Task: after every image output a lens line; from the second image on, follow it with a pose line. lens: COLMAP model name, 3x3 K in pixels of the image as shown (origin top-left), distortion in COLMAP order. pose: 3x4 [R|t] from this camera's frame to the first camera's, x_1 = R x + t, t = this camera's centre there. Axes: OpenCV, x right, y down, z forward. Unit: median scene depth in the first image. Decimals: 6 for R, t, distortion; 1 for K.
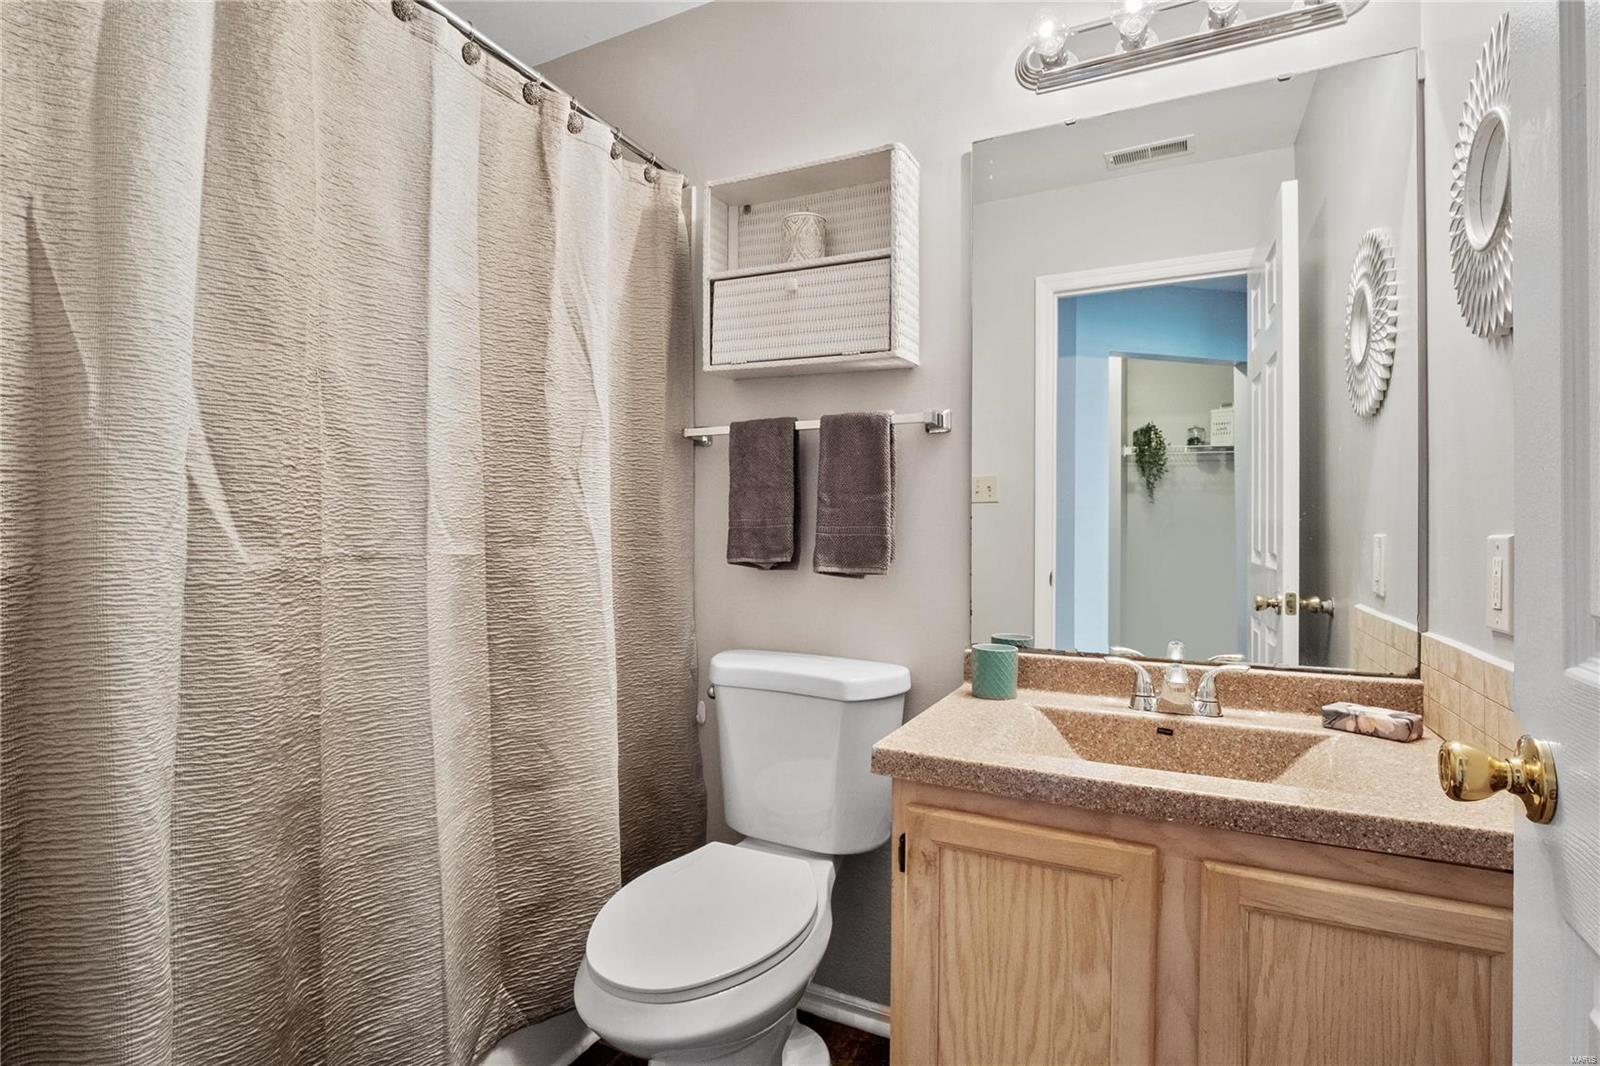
lens RADIAL K [[751.0, 0, 793.5], [0, 751.0, 529.9], [0, 0, 1]] dist [-0.006421, -0.001319]
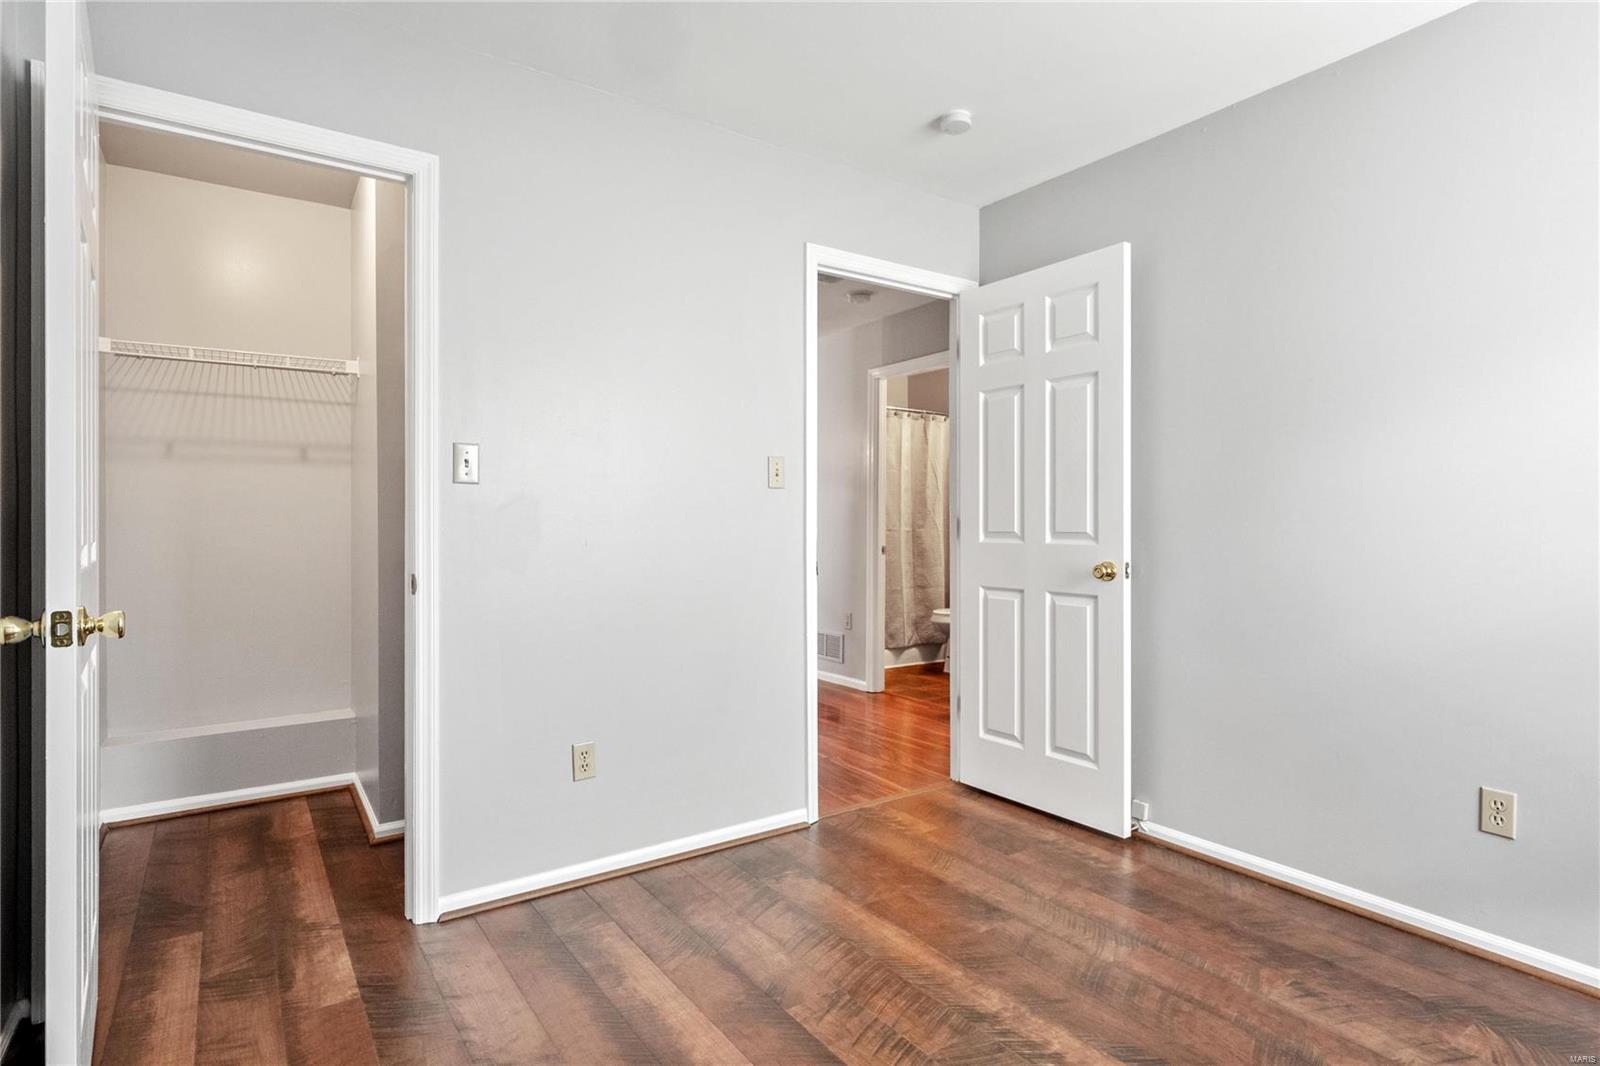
lens RADIAL K [[810.2, 0, 800.5], [0, 810.2, 531.1], [0, 0, 1]] dist [-0.003505, -0.005566]
pose [[0.867748, -0.002648, -0.496998, 0.973551], [0.001866, 0.999996, -0.002069, 0.033156], [0.497001, 0.000868, 0.867749, -2.430414]]
